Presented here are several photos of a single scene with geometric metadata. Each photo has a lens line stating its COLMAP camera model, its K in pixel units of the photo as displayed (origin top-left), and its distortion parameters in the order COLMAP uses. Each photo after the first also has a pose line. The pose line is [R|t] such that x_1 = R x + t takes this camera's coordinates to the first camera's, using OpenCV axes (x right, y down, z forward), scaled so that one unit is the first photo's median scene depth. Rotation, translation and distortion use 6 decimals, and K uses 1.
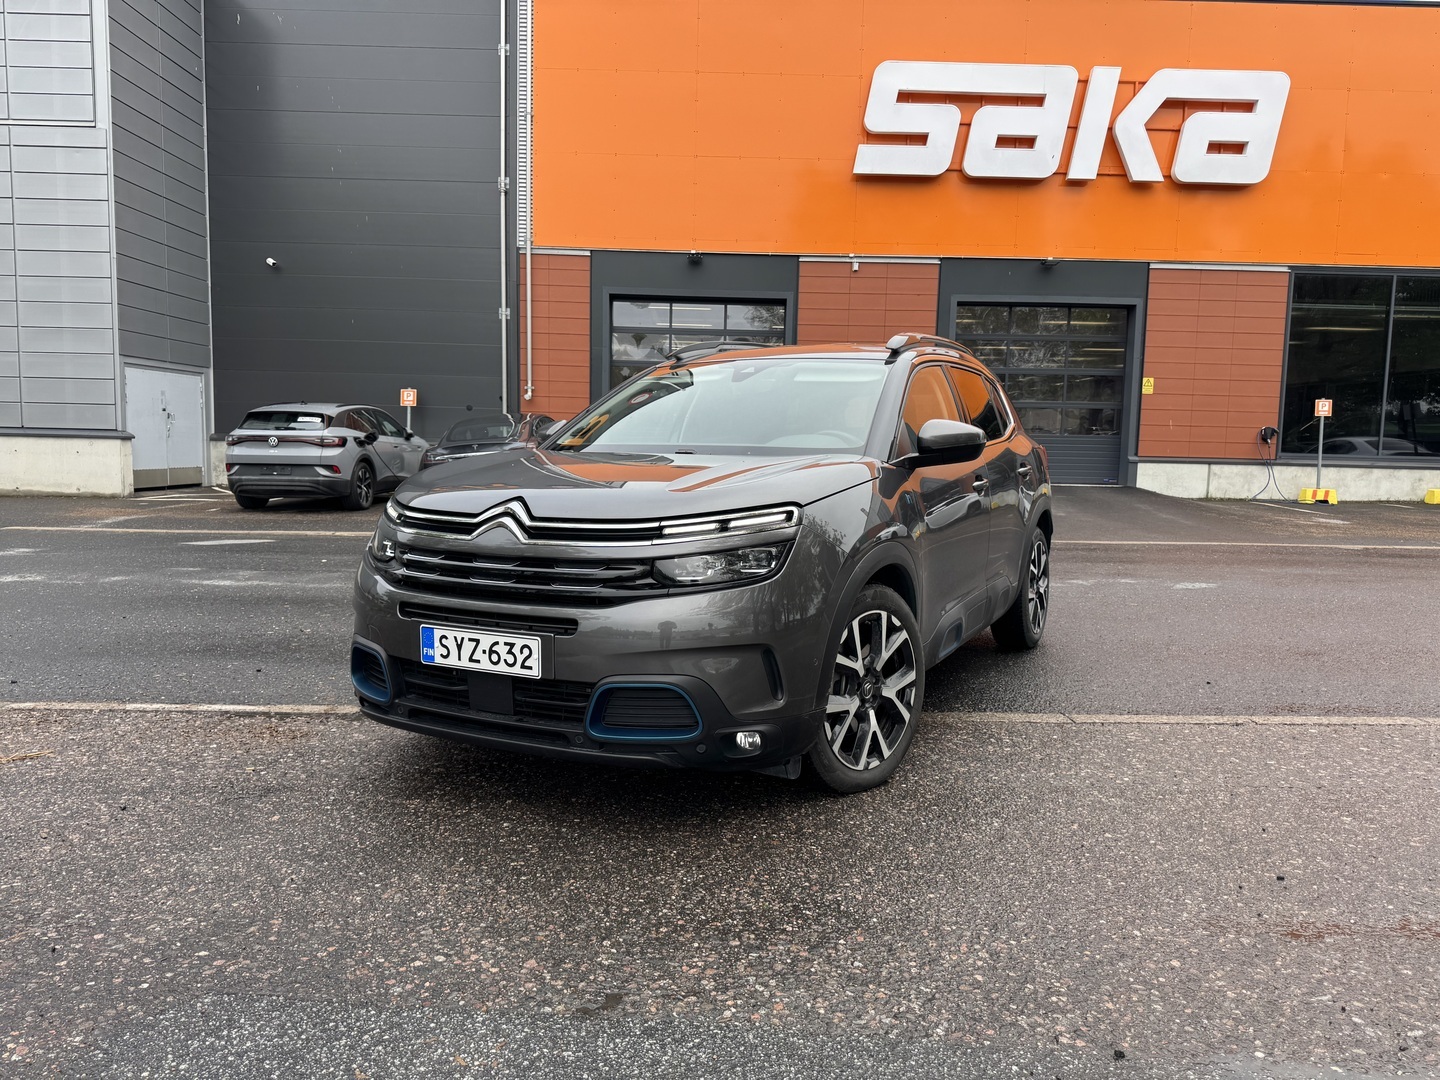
lens RADIAL K [[994.6, 0, 726.0], [0, 994.6, 542.0], [0, 0, 1]] dist [-0.005559, -0.008288]
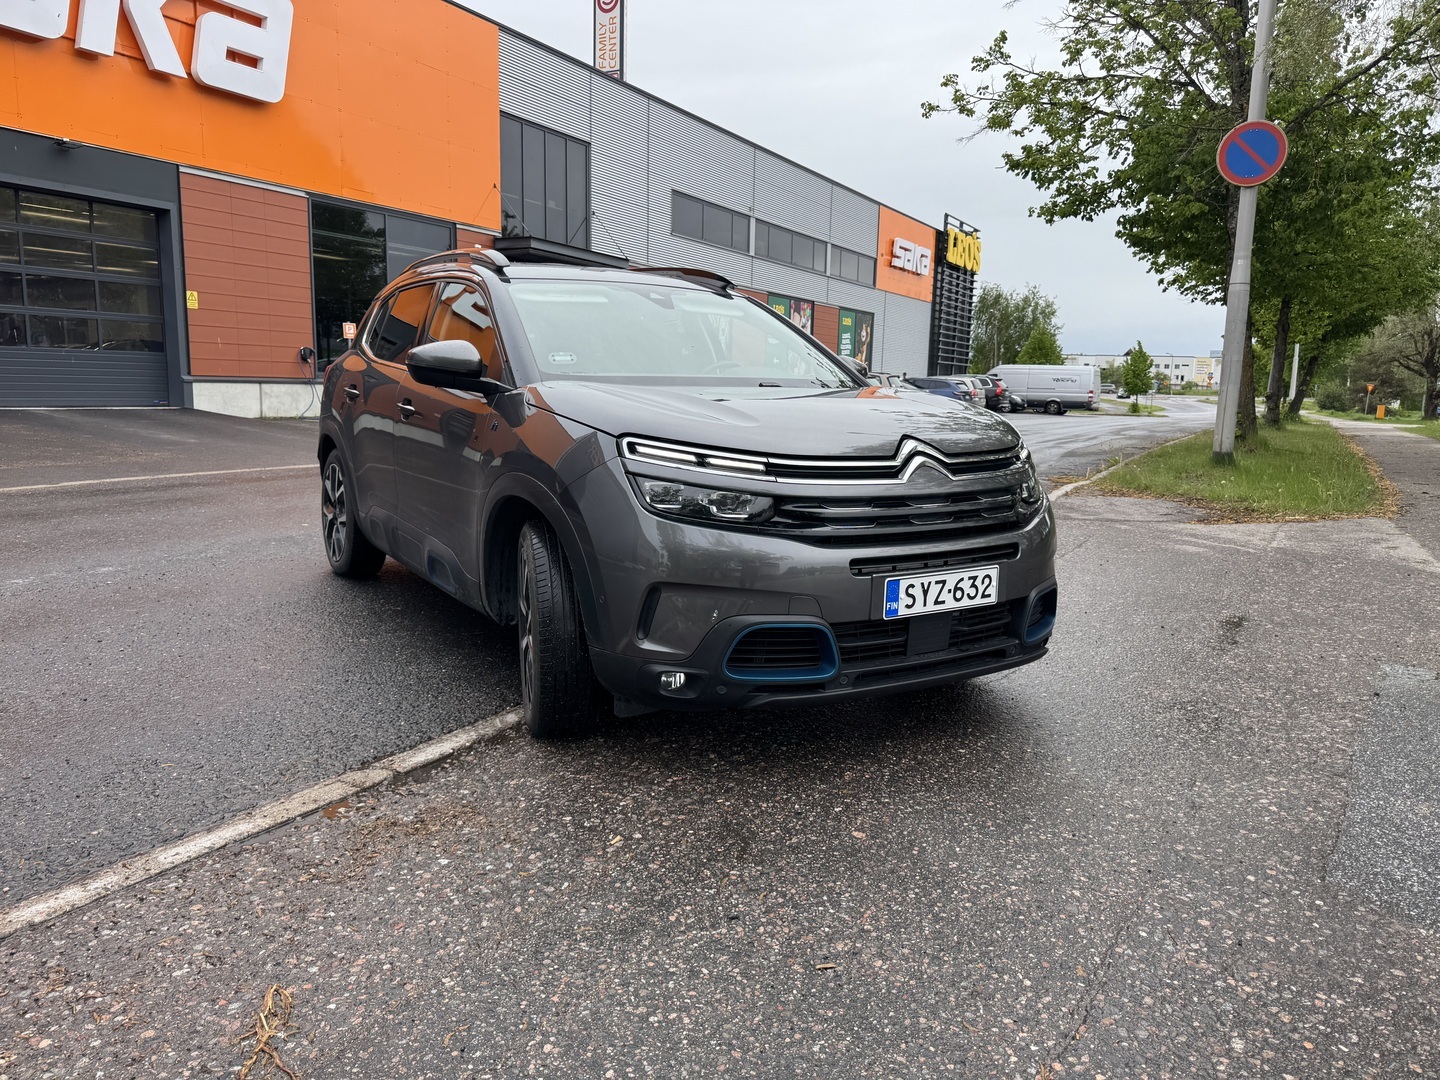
lens RADIAL K [[994.6, 0, 723.0], [0, 994.6, 542.8], [0, 0, 1]] dist [-0.005559, -0.008288]
pose [[0.520208, -0.136197, 0.843110, -1.154816], [0.065598, 0.990658, 0.119558, -0.069844], [-0.851517, -0.006889, 0.524282, 0.644304]]
